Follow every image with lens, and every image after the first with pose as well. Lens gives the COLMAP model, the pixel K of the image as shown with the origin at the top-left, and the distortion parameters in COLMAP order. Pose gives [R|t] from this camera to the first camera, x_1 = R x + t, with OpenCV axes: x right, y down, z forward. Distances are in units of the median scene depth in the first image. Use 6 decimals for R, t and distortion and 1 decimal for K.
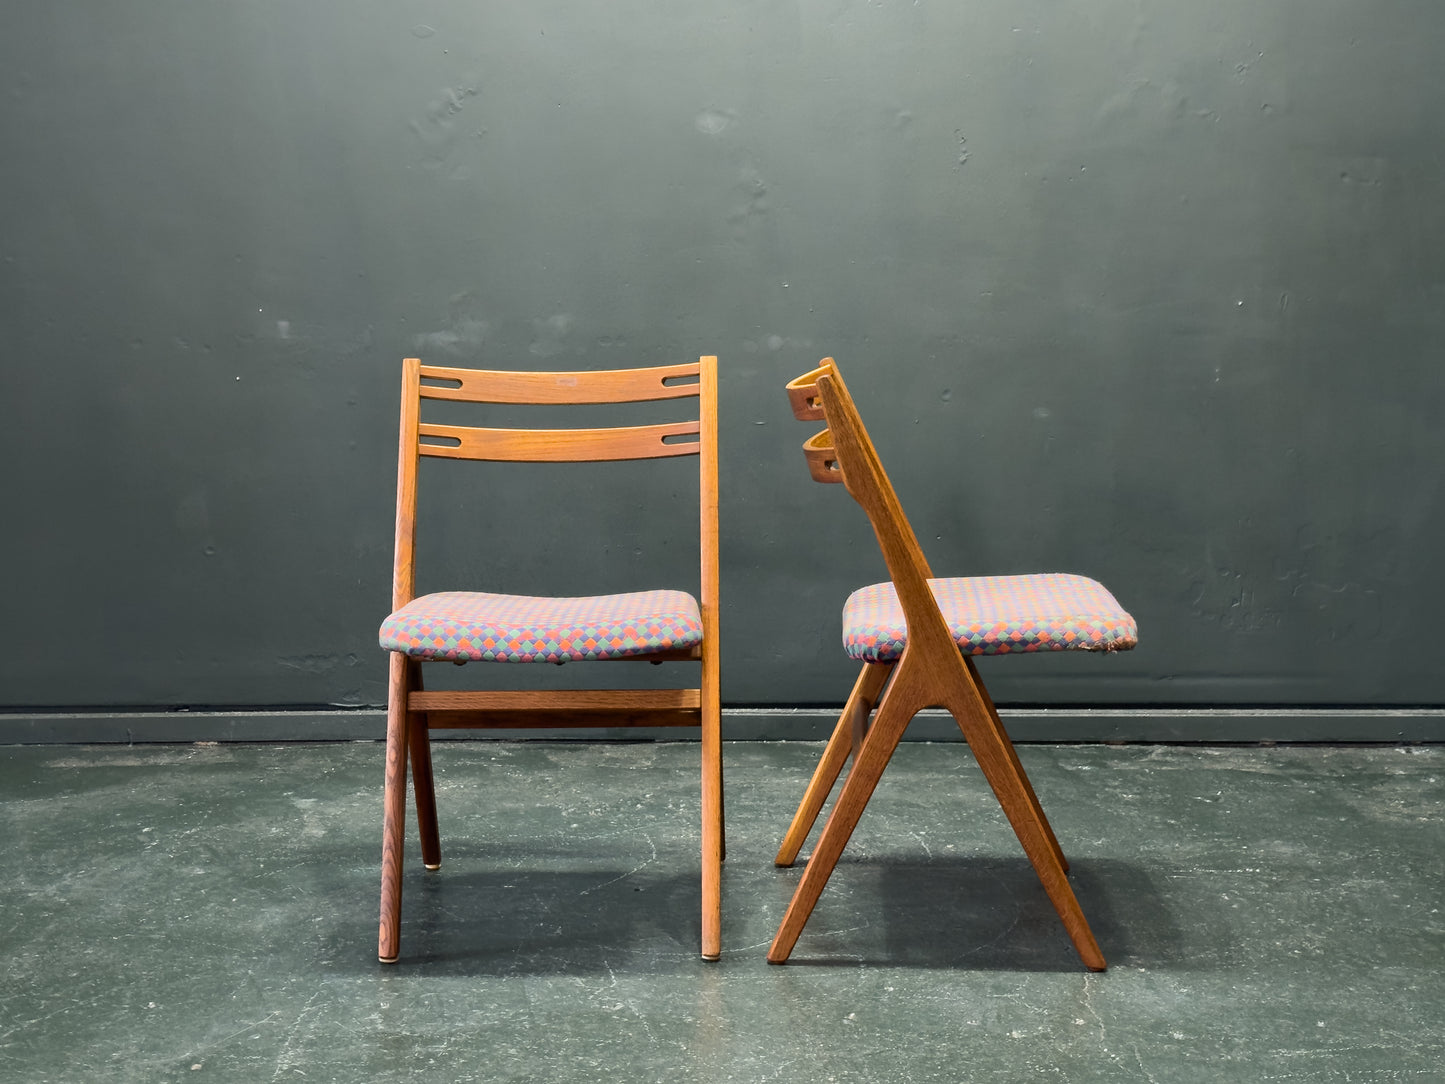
lens RADIAL K [[2038.2, 0, 710.4], [0, 2038.2, 555.6], [0, 0, 1]] dist [0.154603, -0.176785]
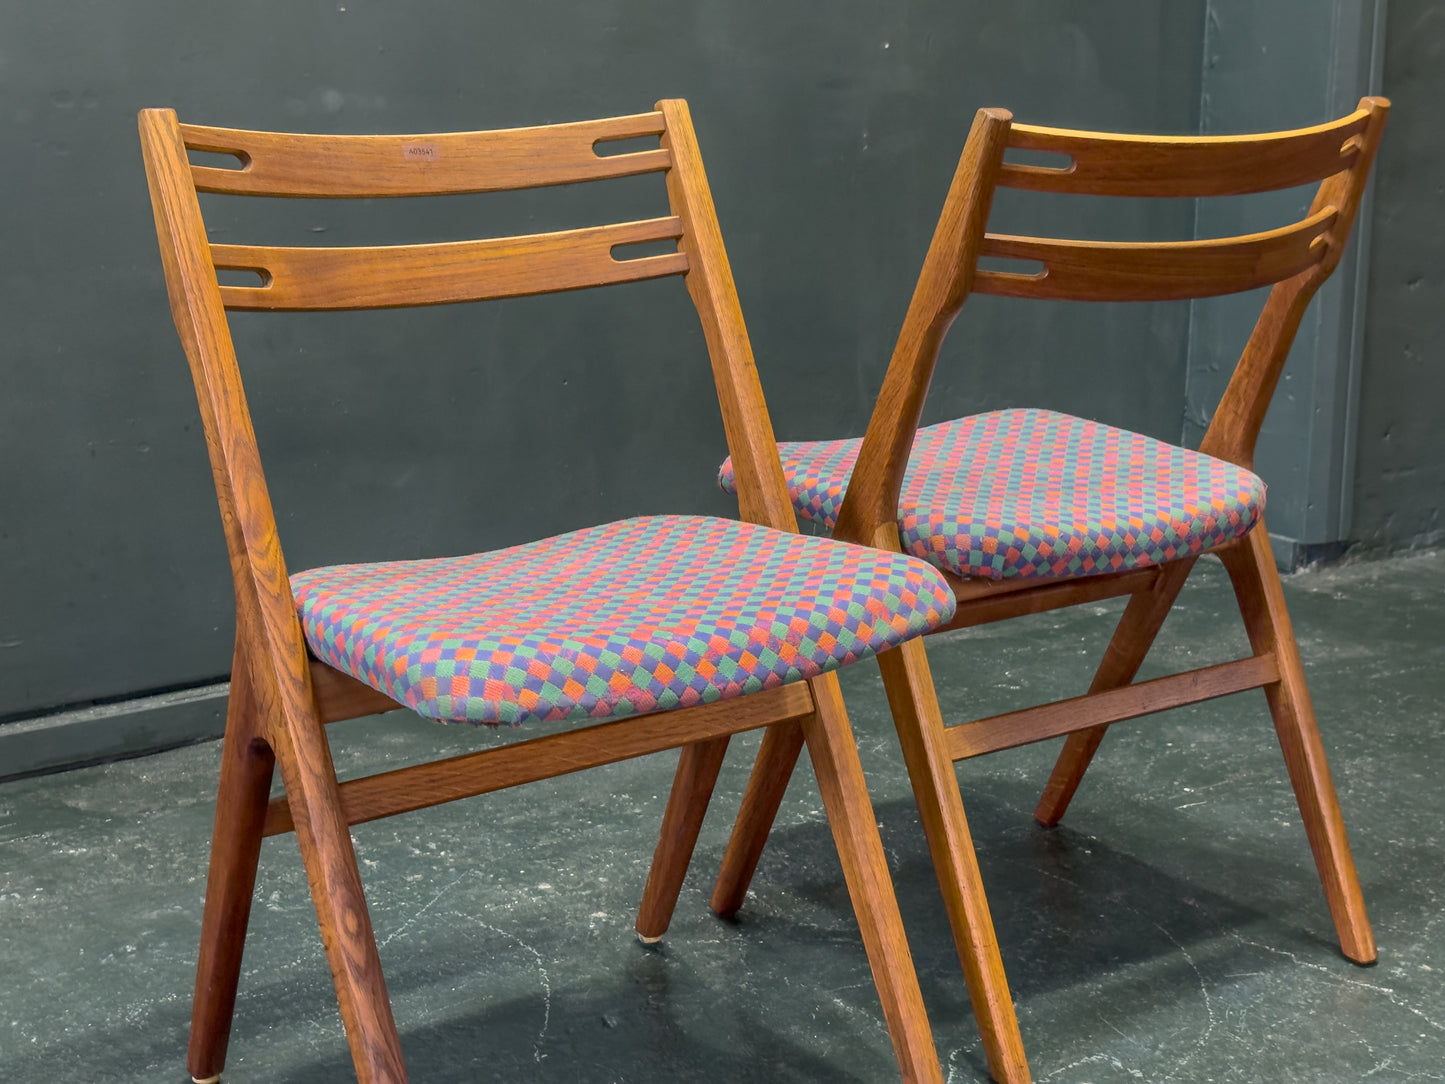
lens RADIAL K [[2007.2, 0, 721.2], [0, 2007.2, 555.9], [0, 0, 1]] dist [0.174853, -0.332249]
pose [[0.814815, -0.138534, 0.562925, -0.323630], [0.084956, 0.989079, 0.120437, -0.038090], [-0.573462, -0.050310, 0.817686, 0.520239]]
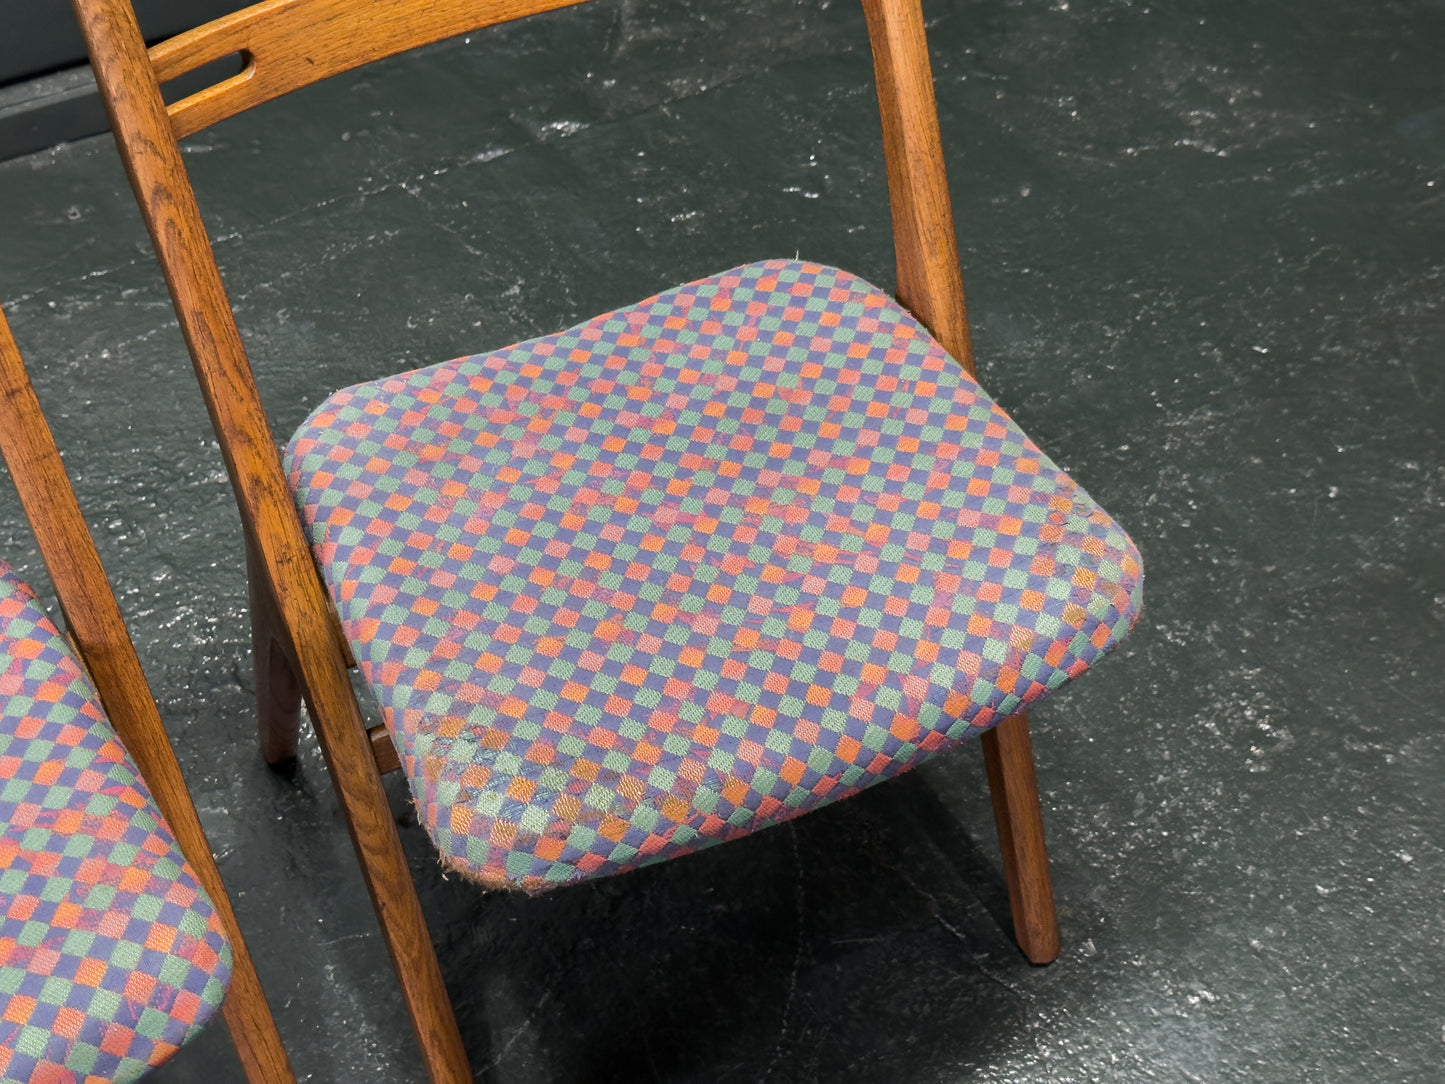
lens RADIAL K [[2007.2, 0, 721.2], [0, 2007.2, 555.9], [0, 0, 1]] dist [0.174853, -0.332249]
pose [[0.863477, -0.364087, 0.349068, -0.026378], [0.054288, 0.755127, 0.653327, -0.218201], [-0.501458, -0.545182, 0.671801, 0.667696]]
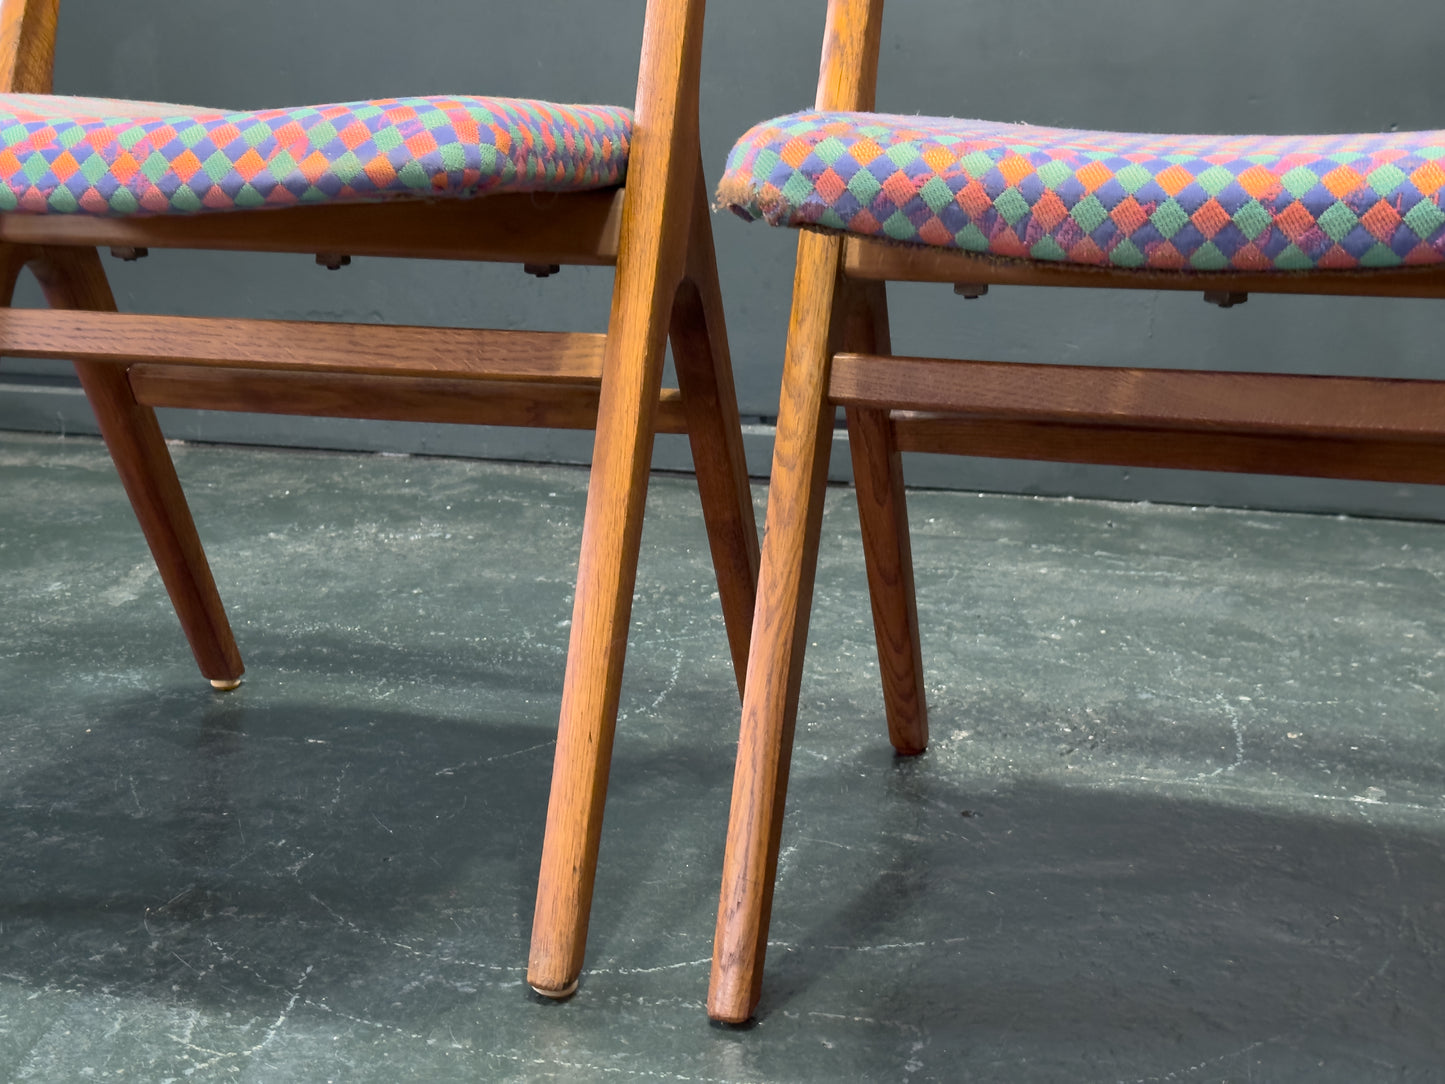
lens RADIAL K [[2007.2, 0, 721.2], [0, 2007.2, 555.9], [0, 0, 1]] dist [0.174853, -0.332249]
pose [[0.962723, 0.071346, -0.260910, 0.119111], [-0.040442, 0.991711, 0.121957, 0.056505], [0.267449, -0.106859, 0.957628, 0.582895]]
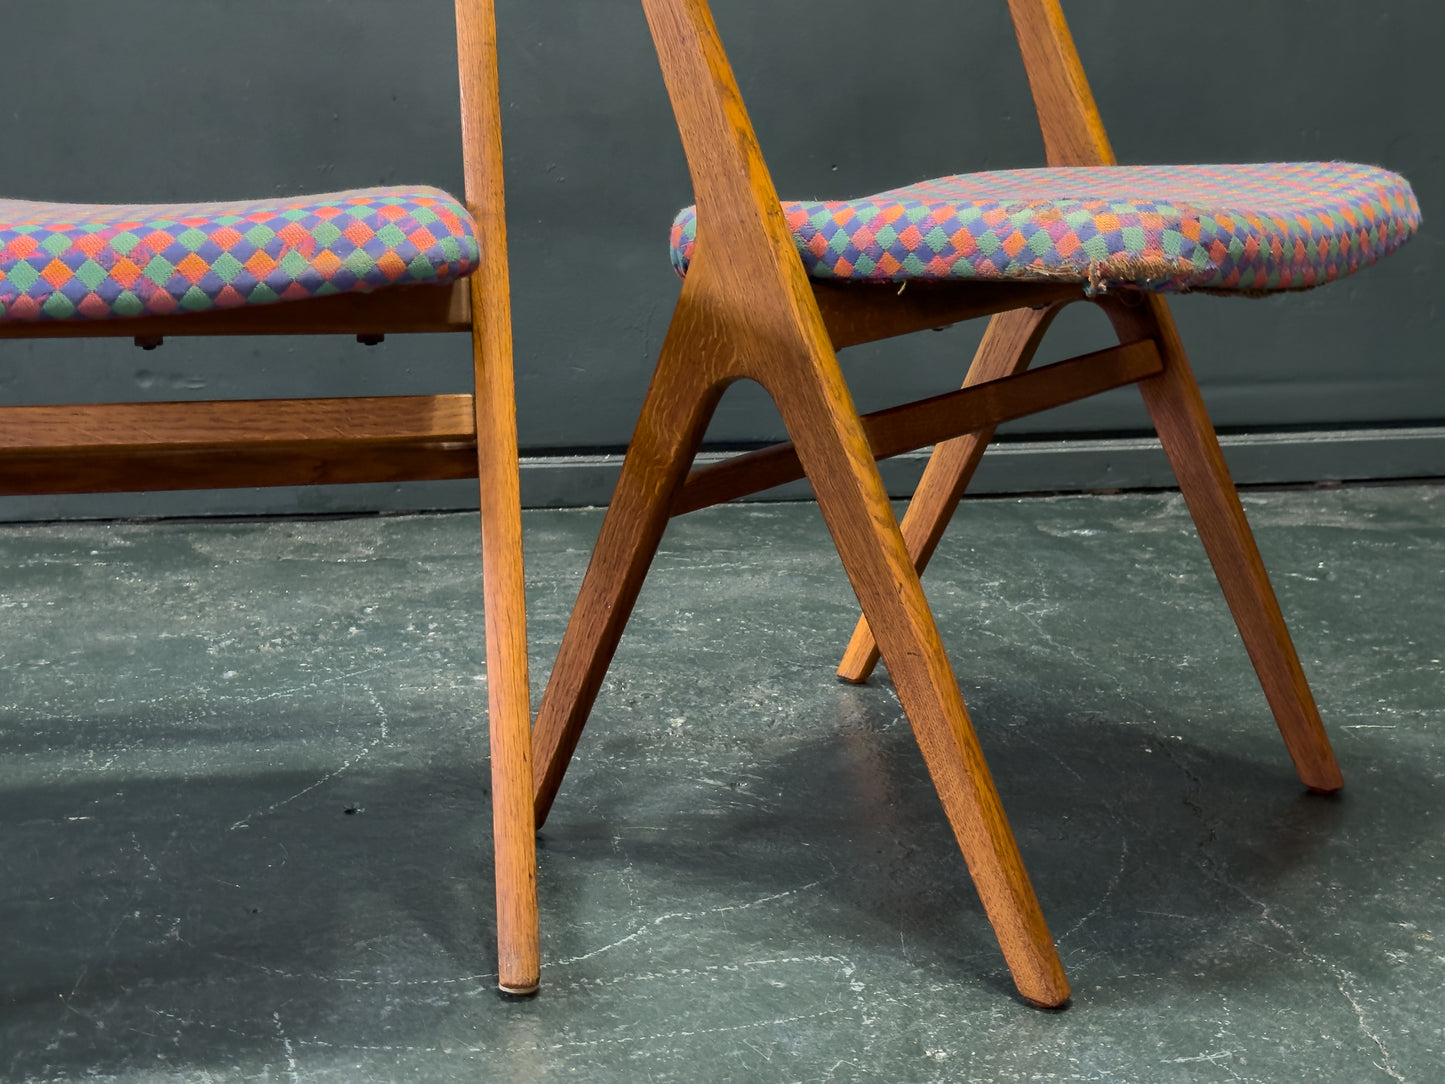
lens RADIAL K [[2007.2, 0, 721.2], [0, 2007.2, 555.9], [0, 0, 1]] dist [0.174853, -0.332249]
pose [[0.989914, -0.035603, 0.137121, -0.012119], [0.019895, 0.993251, 0.114264, 0.048698], [-0.140264, -0.110383, 0.983942, 0.521928]]
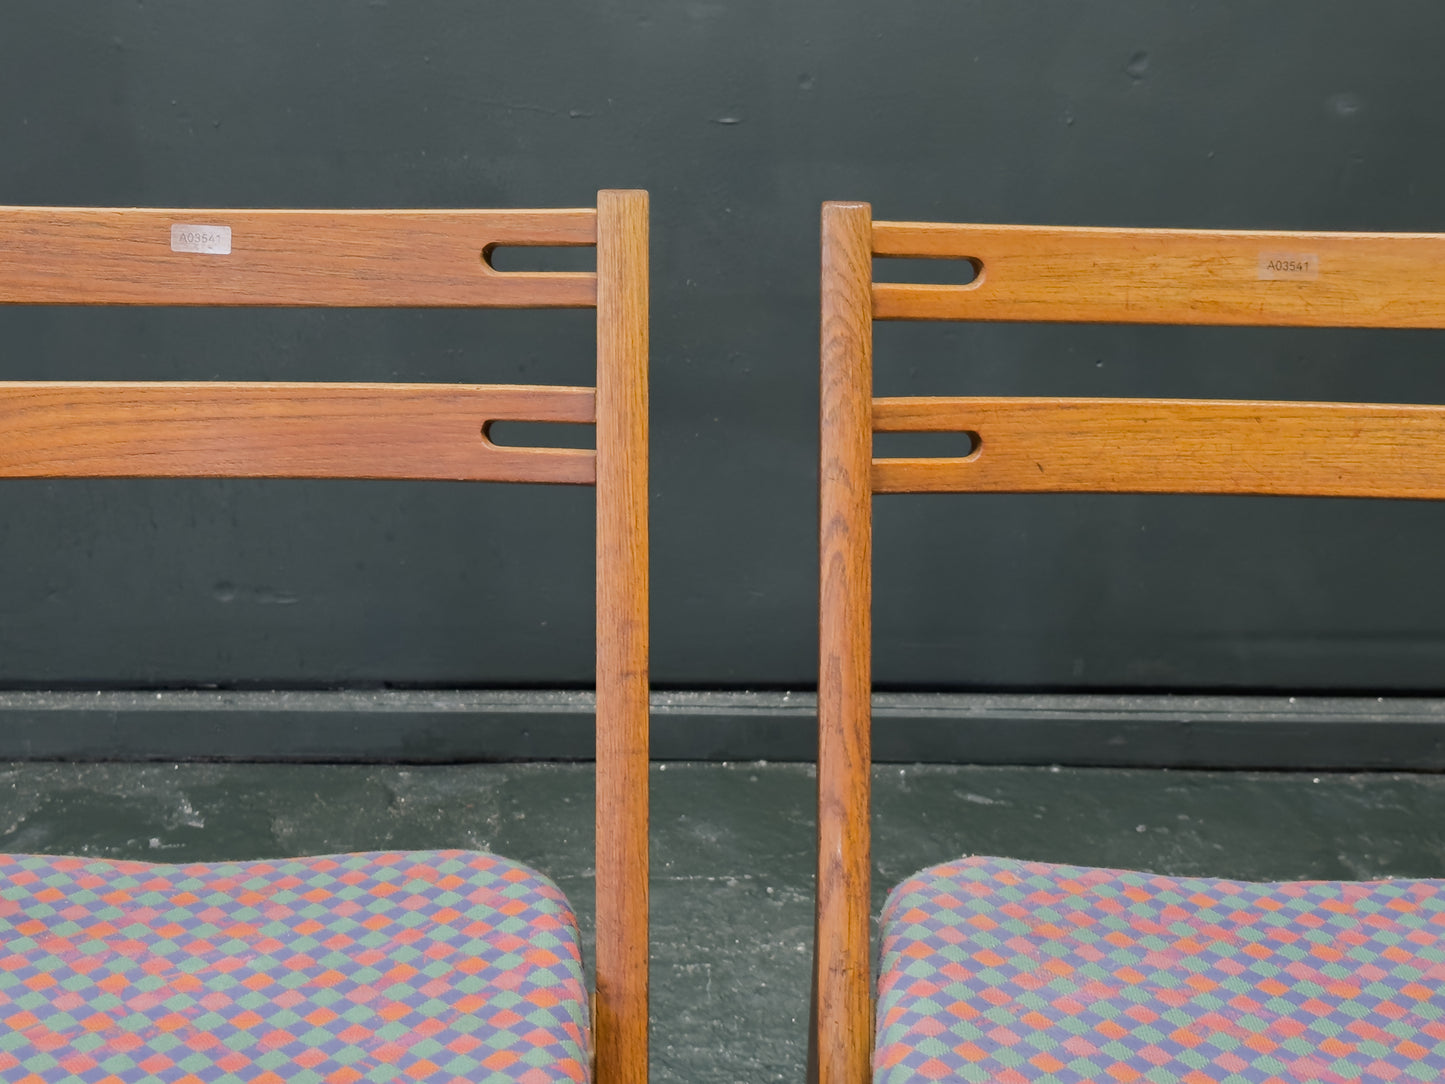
lens RADIAL K [[2339.5, 0, 702.5], [0, 2339.5, 470.8], [0, 0, 1]] dist [0.155316, -0.172252]
pose [[0.999141, 0.007384, 0.040769, -0.003200], [-0.016177, 0.975410, 0.219802, -0.136162], [-0.038144, -0.220273, 0.974692, 0.615142]]
